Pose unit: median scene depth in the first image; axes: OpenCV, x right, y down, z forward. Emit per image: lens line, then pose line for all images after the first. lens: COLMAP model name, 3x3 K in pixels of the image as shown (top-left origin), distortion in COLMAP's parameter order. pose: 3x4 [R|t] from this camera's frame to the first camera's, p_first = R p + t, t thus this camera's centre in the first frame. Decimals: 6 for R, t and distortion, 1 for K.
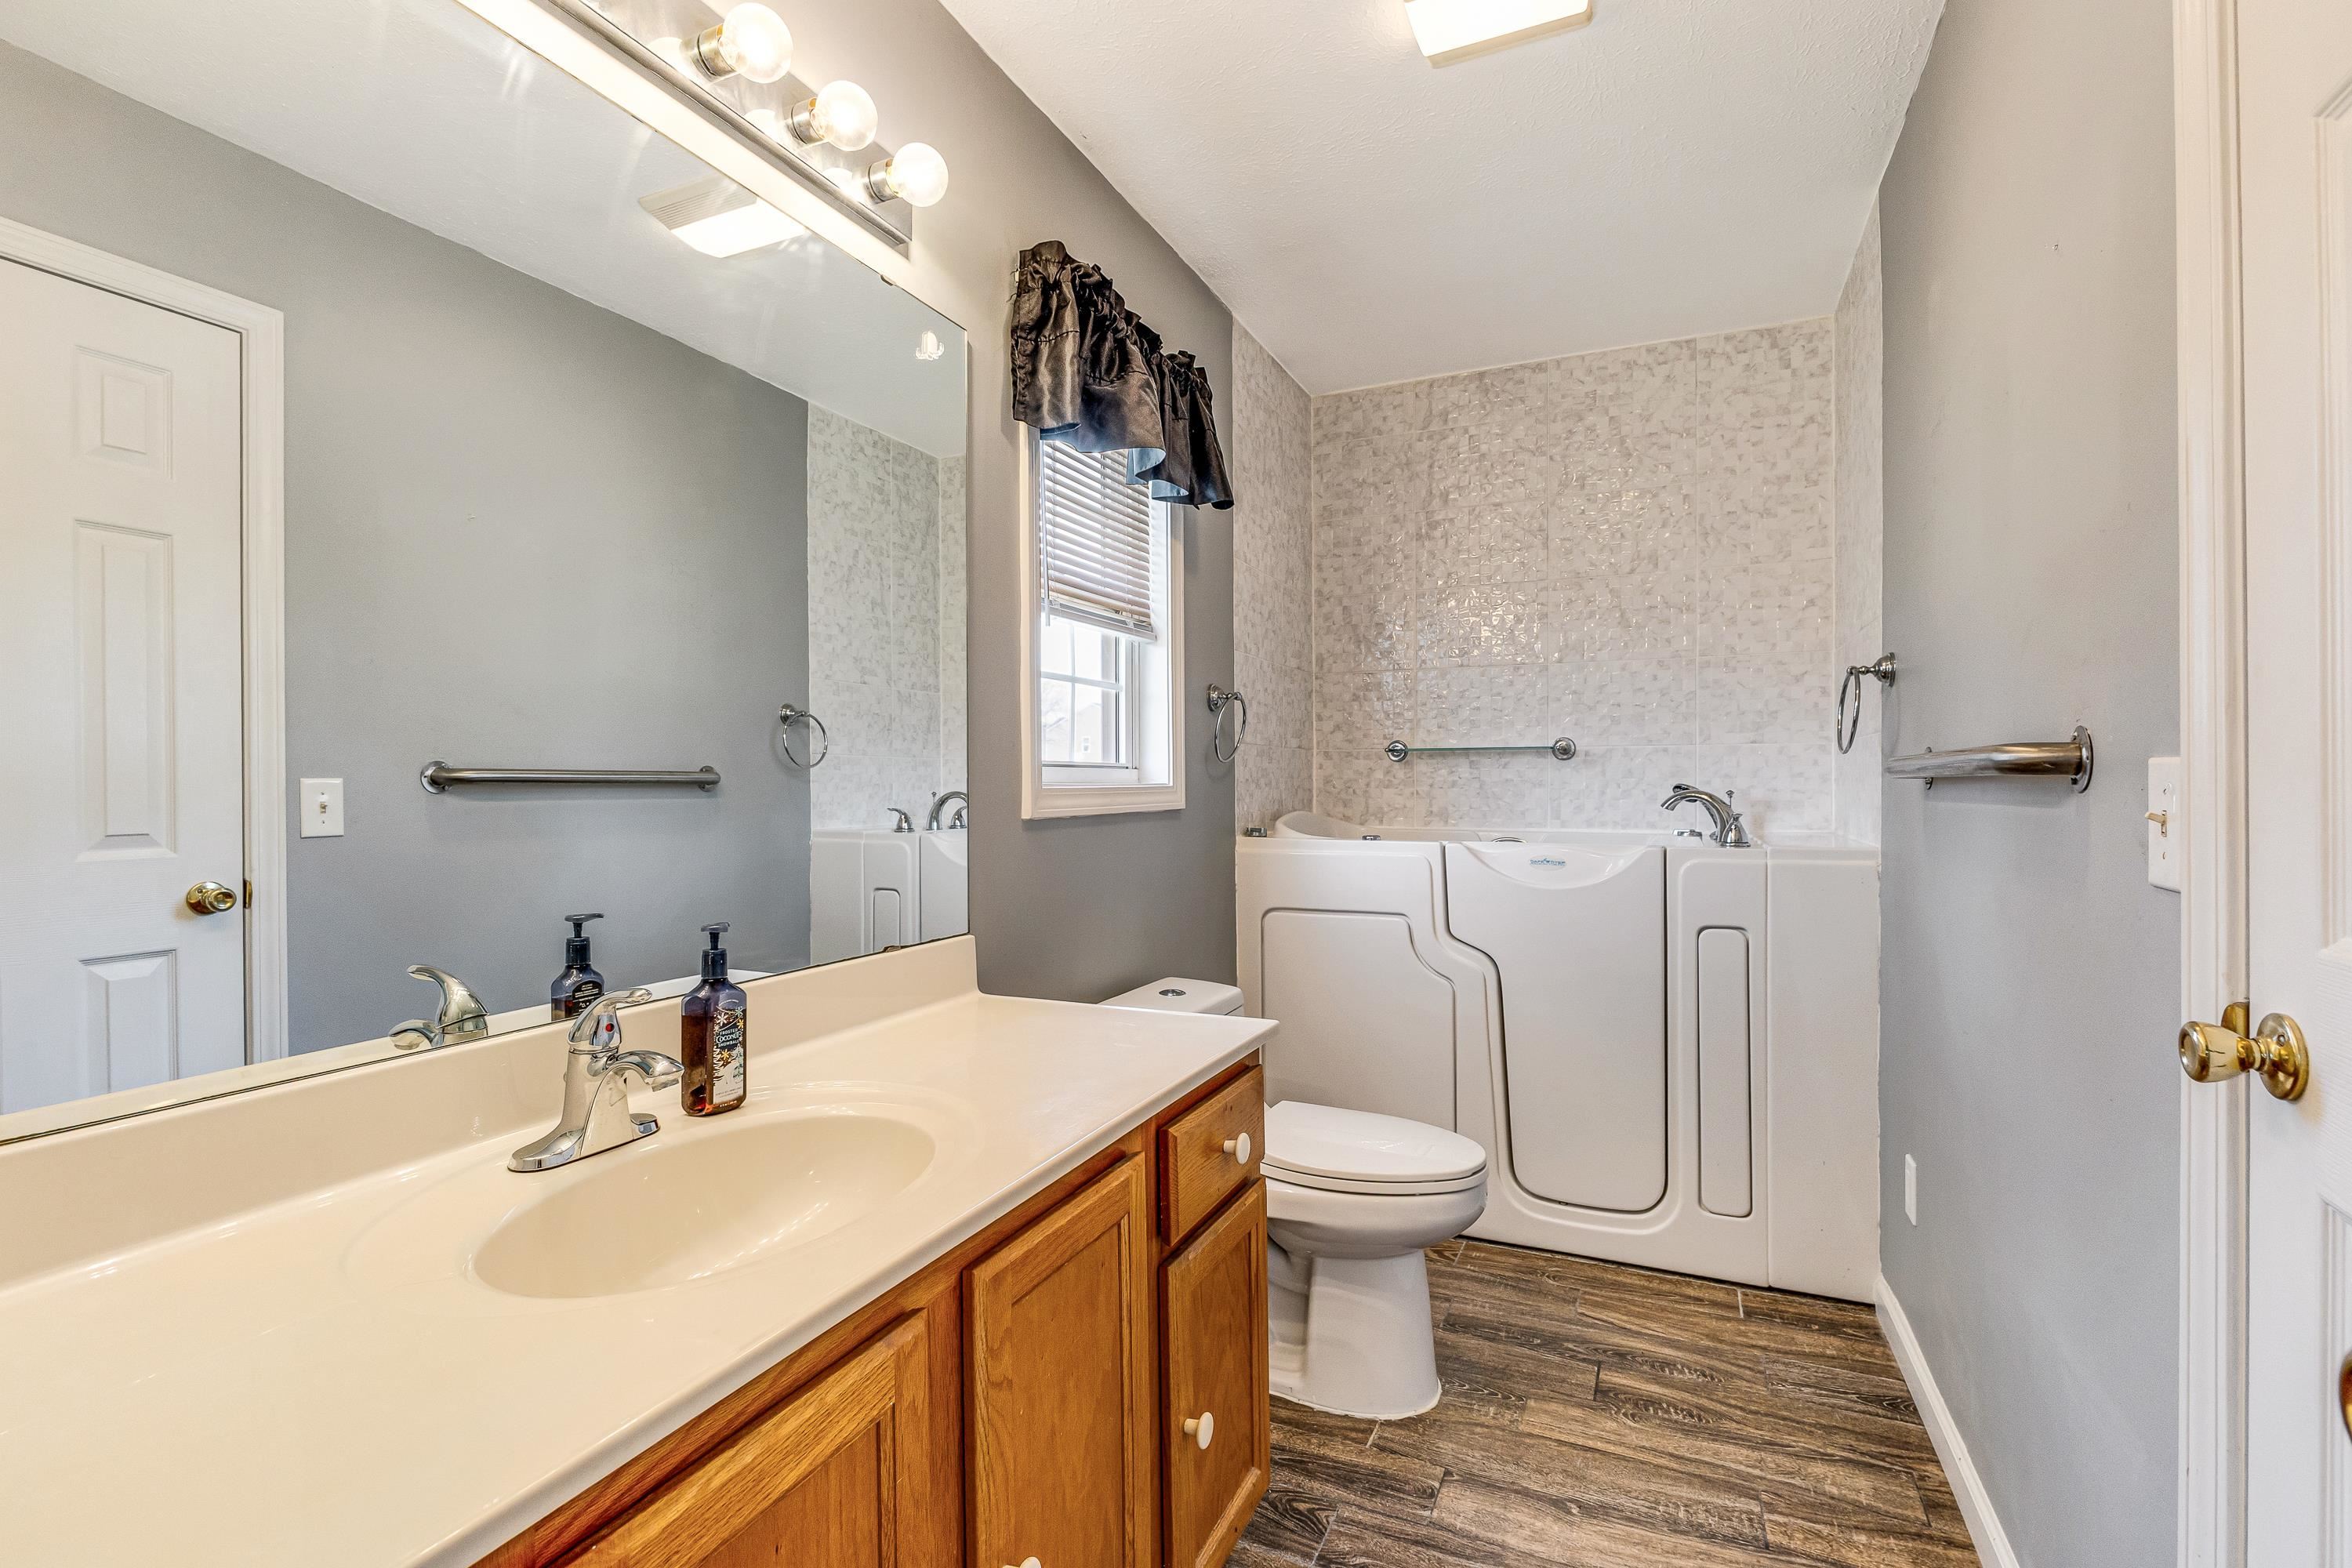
lens RADIAL K [[1042.8, 0, 1181.1], [0, 1042.8, 778.4], [0, 0, 1]] dist [-0.001269, -0.001009]
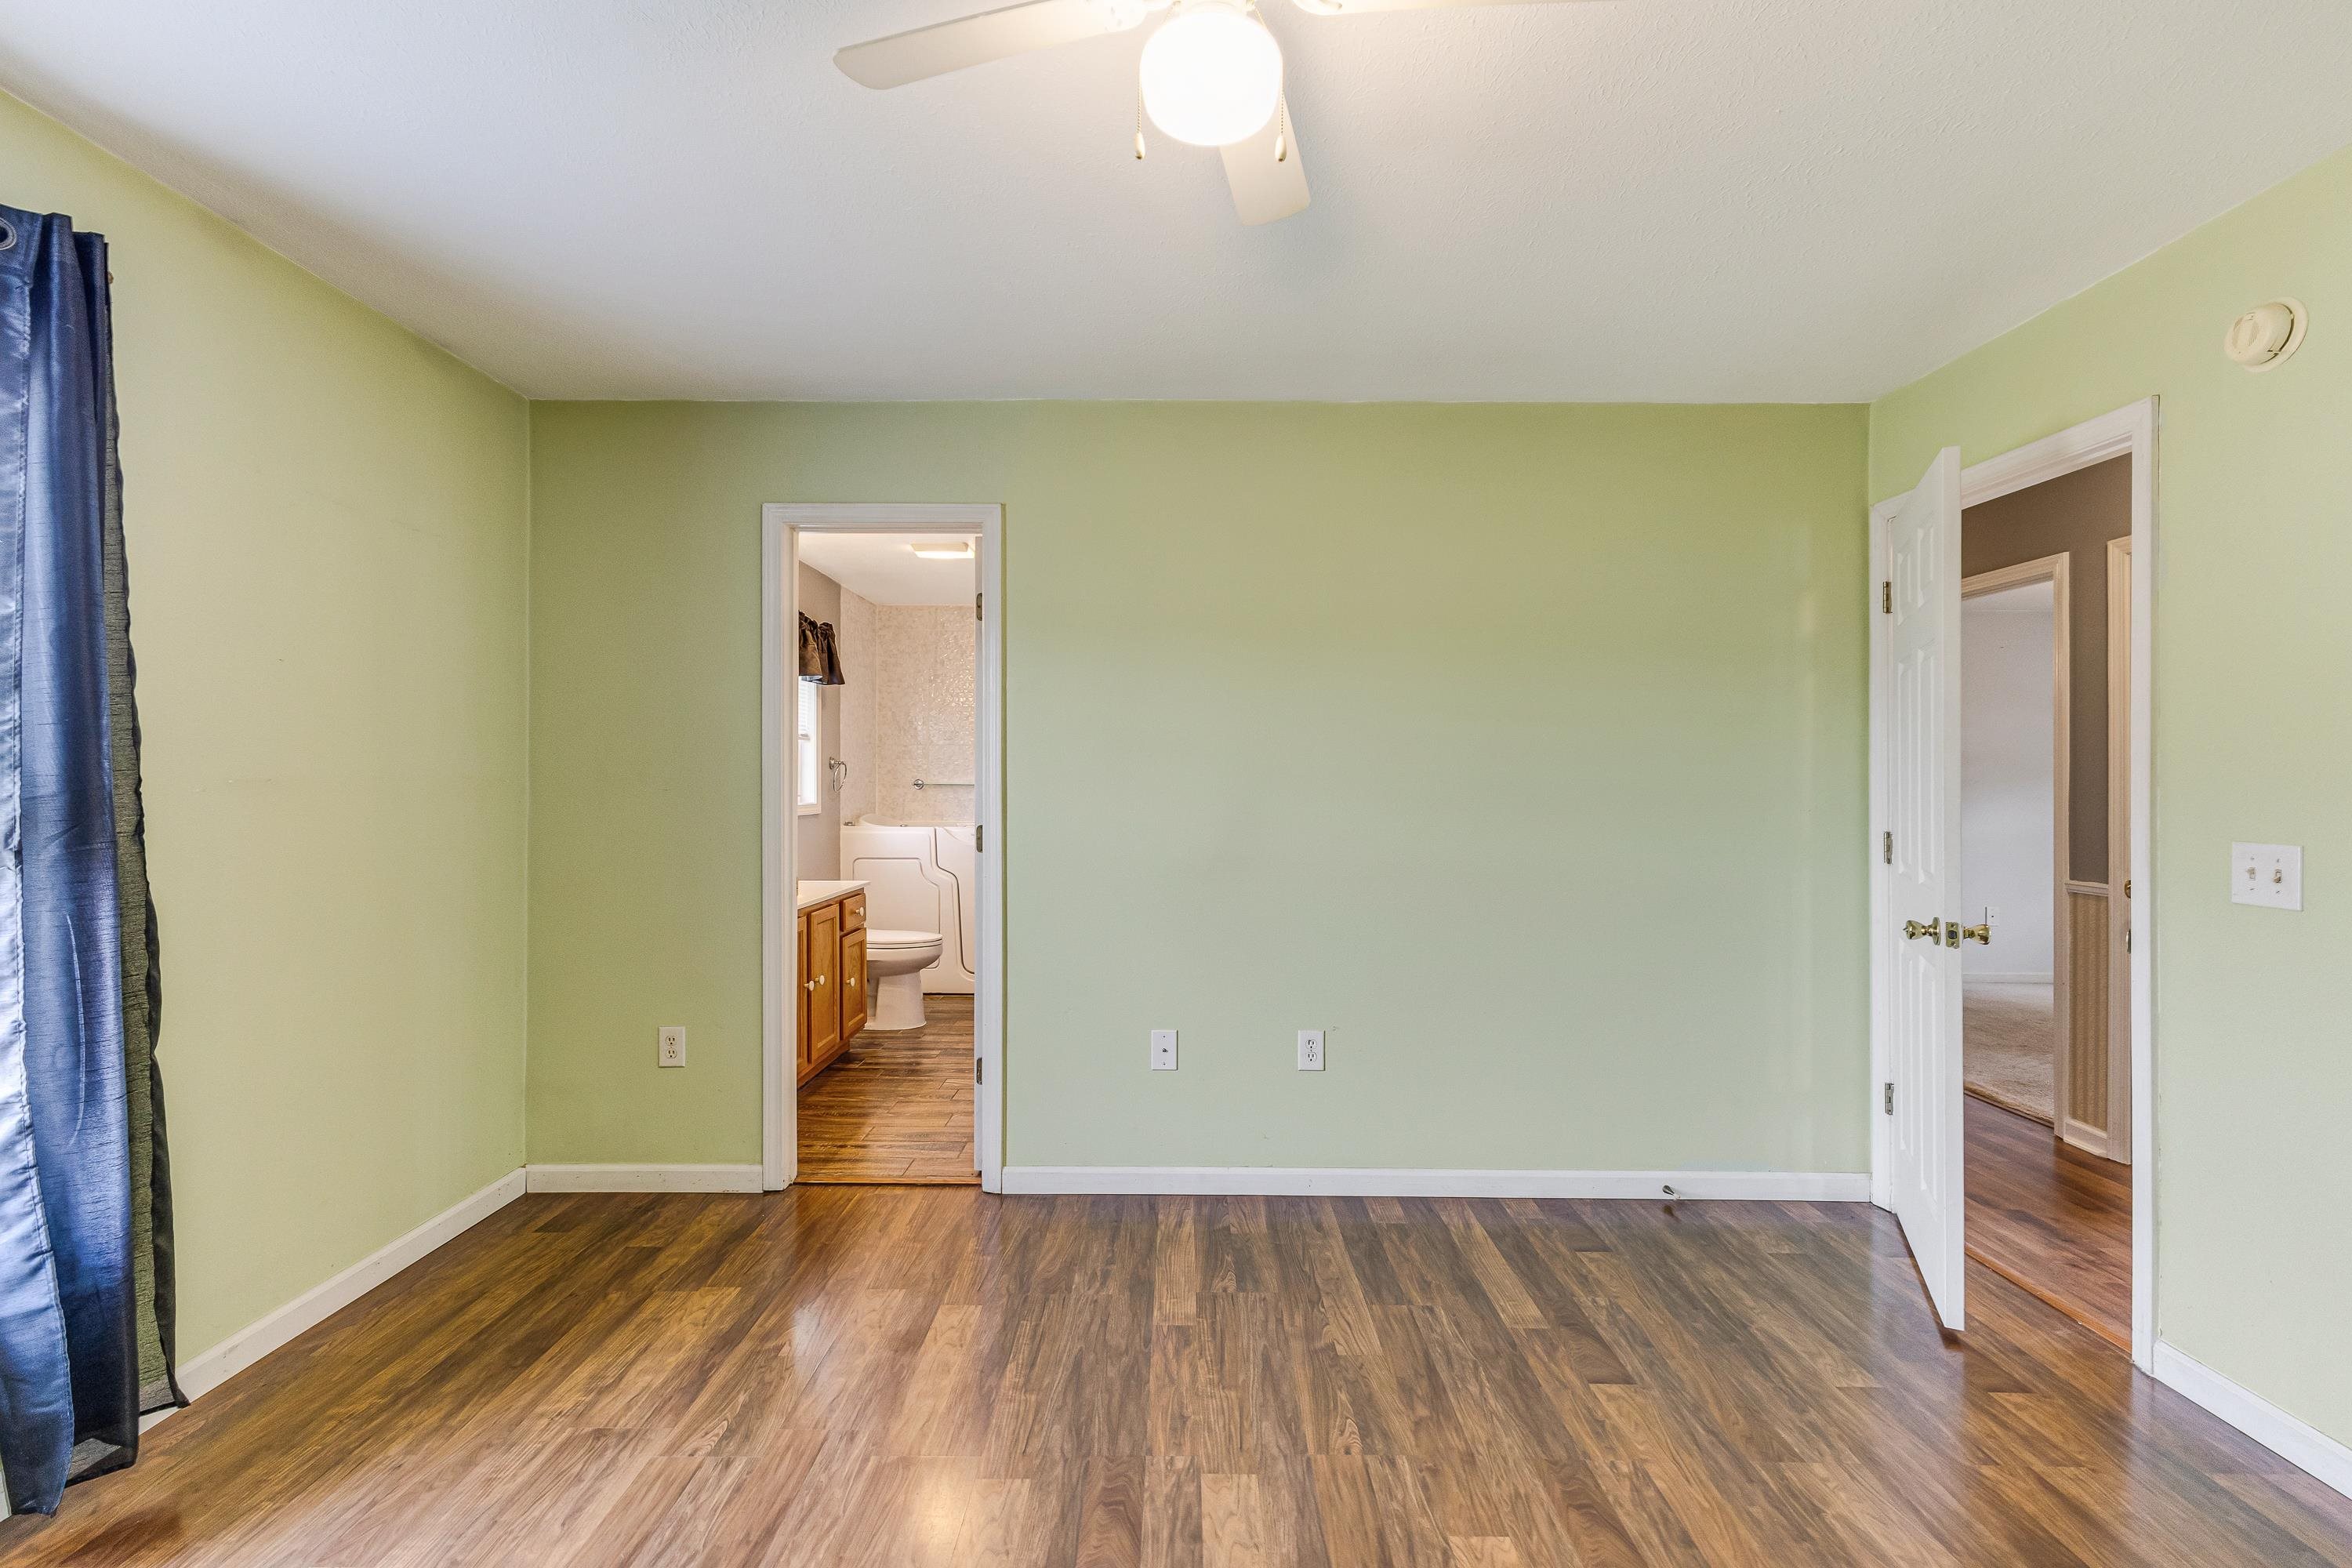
lens RADIAL K [[1042.2, 0, 1180.3], [0, 1042.2, 784.8], [0, 0, 1]] dist [0.000690, -0.000060]
pose [[0.910266, 0.006277, 0.413976, -0.209822], [-0.008864, 0.999951, 0.004327, -0.047357], [-0.413929, -0.007608, 0.910278, -1.310891]]
